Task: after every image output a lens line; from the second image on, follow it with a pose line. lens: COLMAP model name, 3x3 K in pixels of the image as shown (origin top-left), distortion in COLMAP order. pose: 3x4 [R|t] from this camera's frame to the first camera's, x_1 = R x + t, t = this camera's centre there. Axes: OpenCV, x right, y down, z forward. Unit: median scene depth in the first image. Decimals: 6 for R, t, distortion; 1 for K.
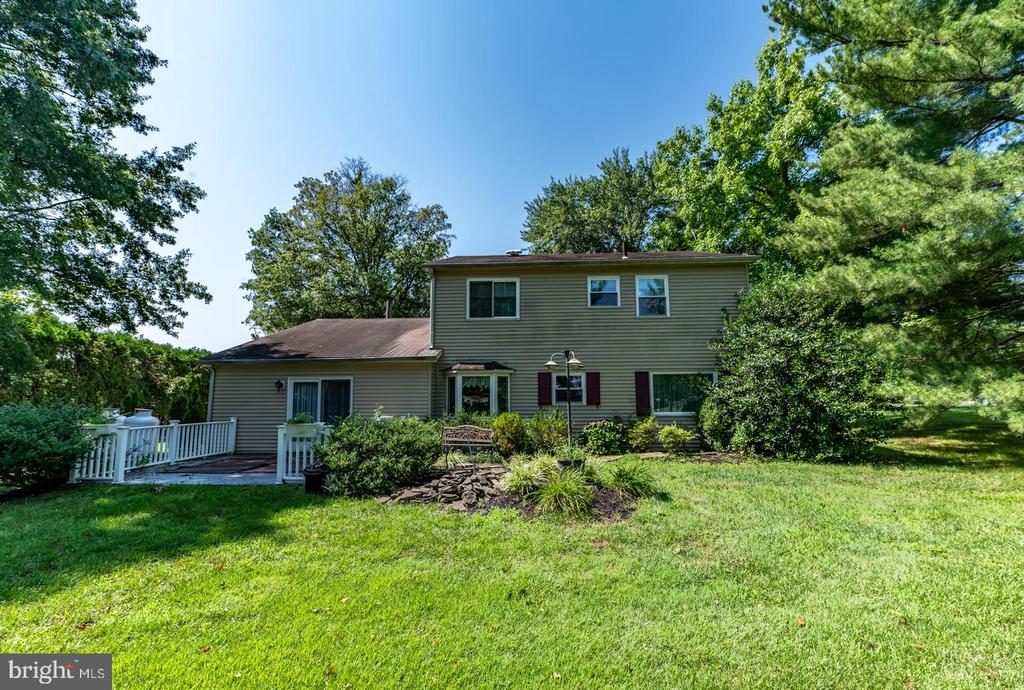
lens RADIAL K [[428.7, 0, 509.8], [0, 428.7, 360.7], [0, 0, 1]] dist [-0.001395, -0.000145]
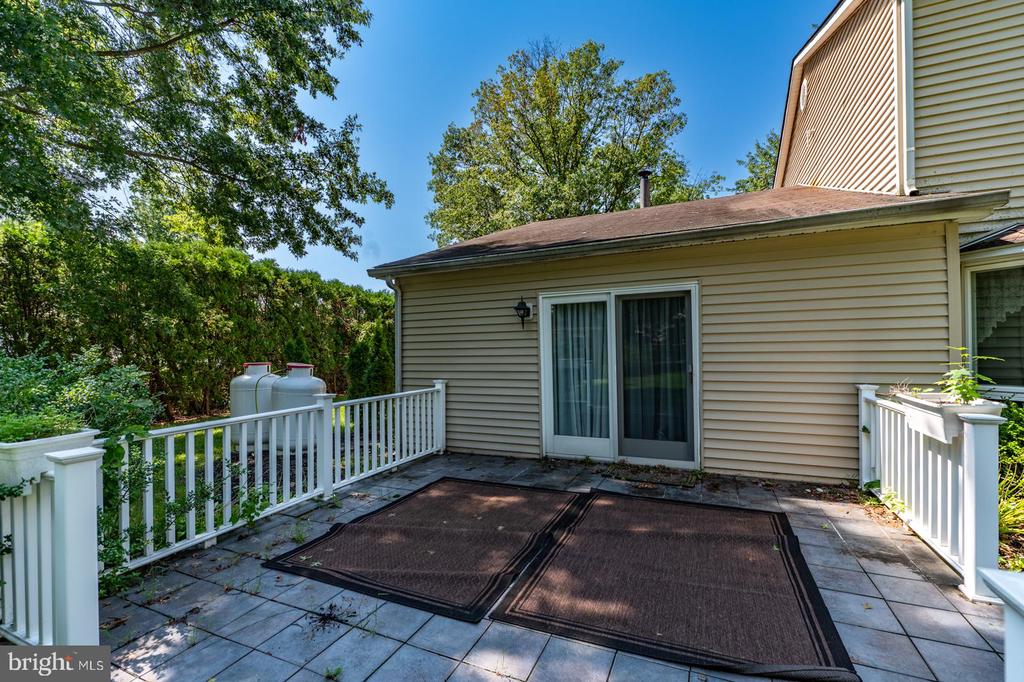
lens RADIAL K [[445.4, 0, 512.9], [0, 445.4, 356.1], [0, 0, 1]] dist [0.001344, 0.000109]
pose [[0.931226, -0.006616, -0.364383, -0.284529], [0.045900, 0.994003, 0.099255, 0.042680], [0.361541, -0.109154, 0.925945, 0.418335]]
